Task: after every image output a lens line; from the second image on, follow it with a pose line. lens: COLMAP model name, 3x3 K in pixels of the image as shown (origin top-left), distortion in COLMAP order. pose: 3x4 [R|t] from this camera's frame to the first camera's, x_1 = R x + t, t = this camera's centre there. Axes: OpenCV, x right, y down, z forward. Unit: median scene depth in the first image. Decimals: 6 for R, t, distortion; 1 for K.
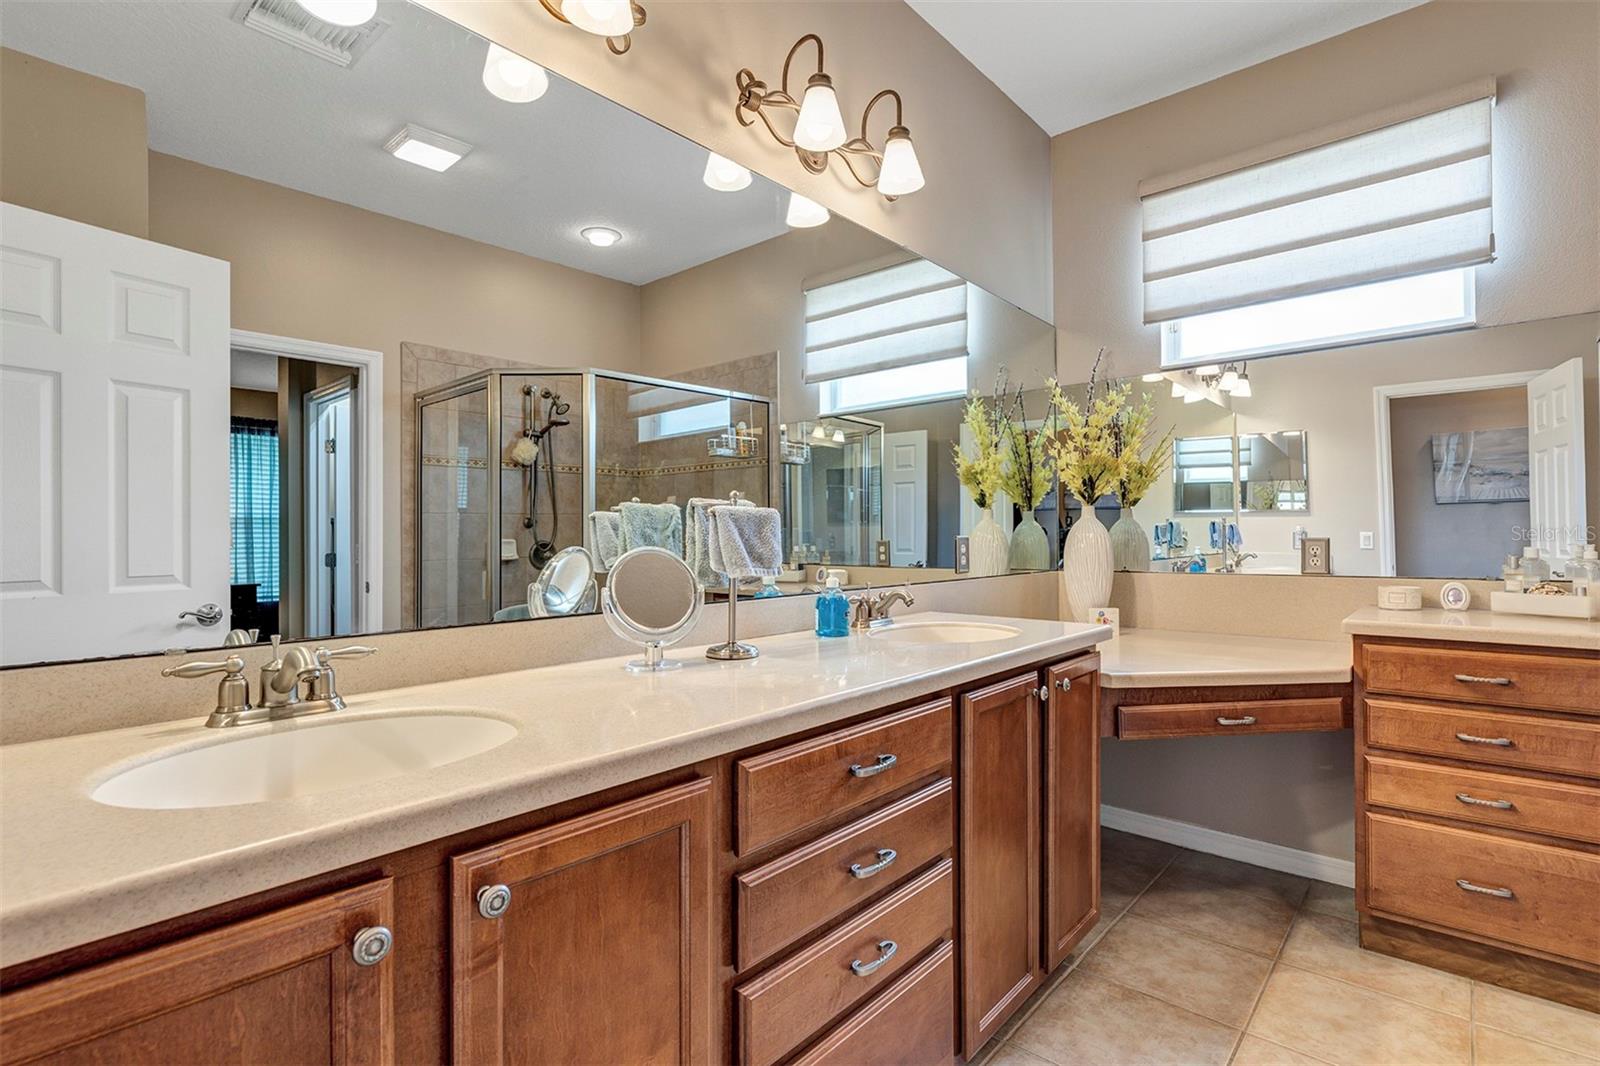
lens RADIAL K [[795.3, 0, 797.1], [0, 795.3, 532.5], [0, 0, 1]] dist [-0.004568, -0.000655]
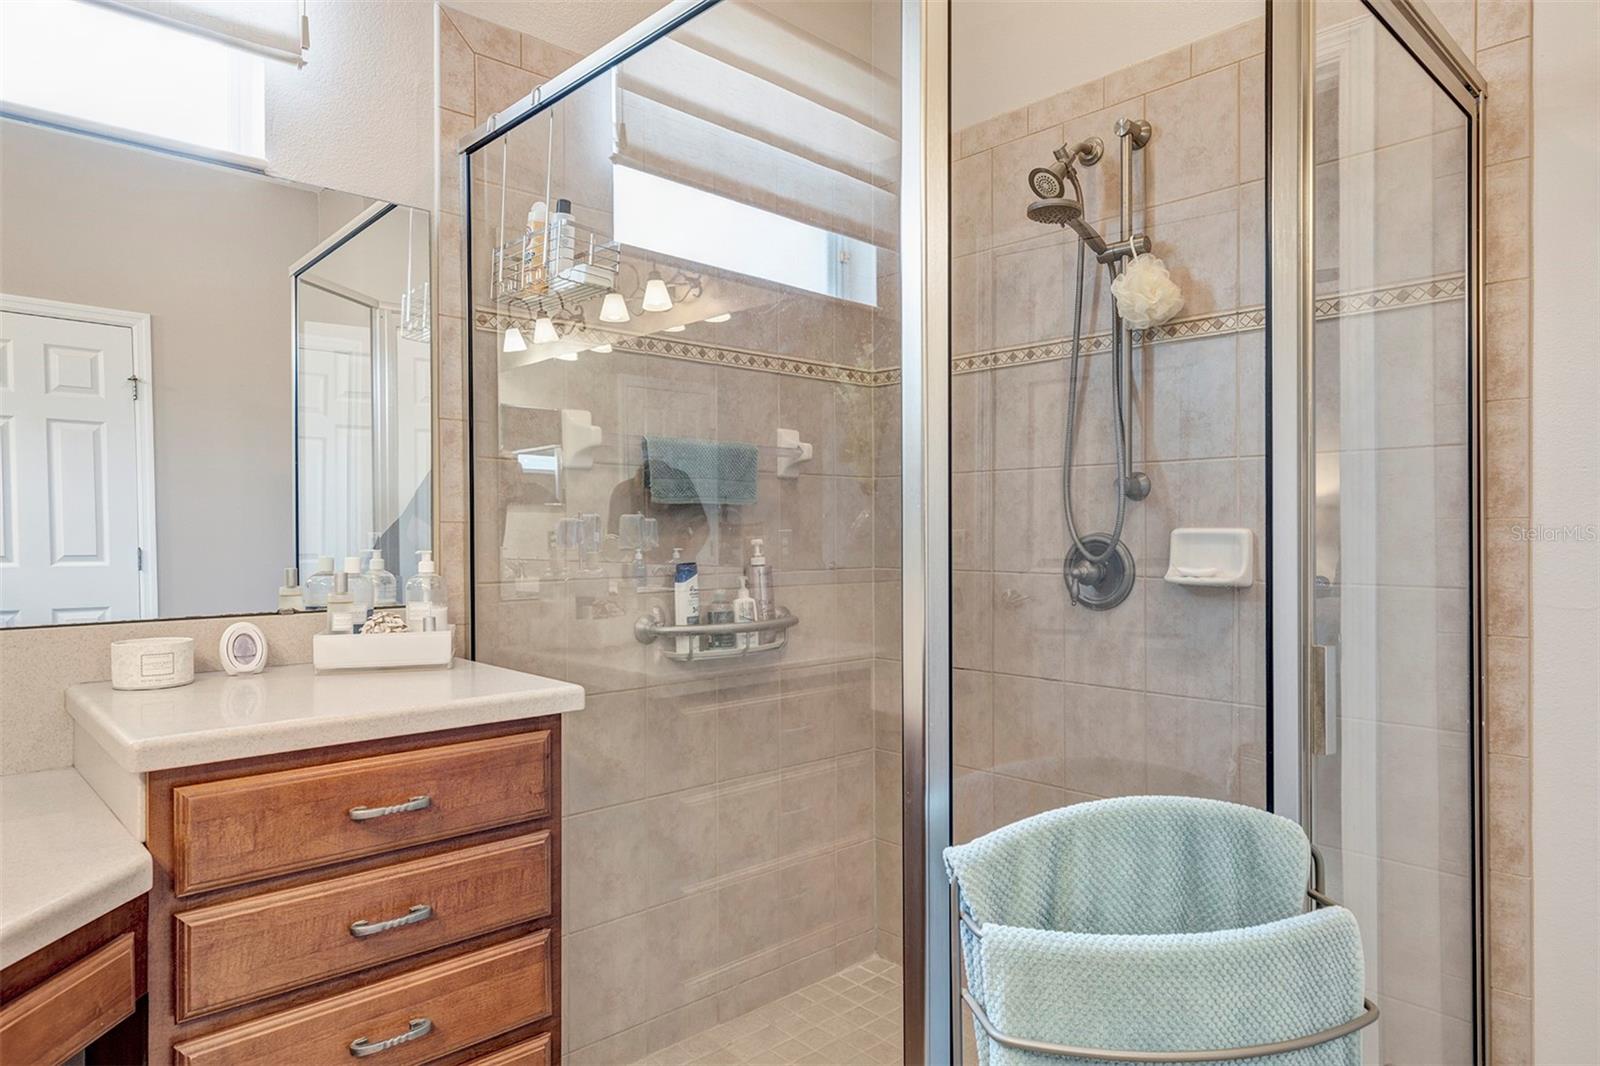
lens RADIAL K [[991.9, 0, 798.4], [0, 991.9, 528.1], [0, 0, 1]] dist [0.001934, 0.000400]
pose [[0.109610, 0.007705, 0.993945, 0.217732], [-0.007505, 0.999948, -0.006924, -0.000035], [-0.993946, -0.006701, 0.109662, 0.618401]]
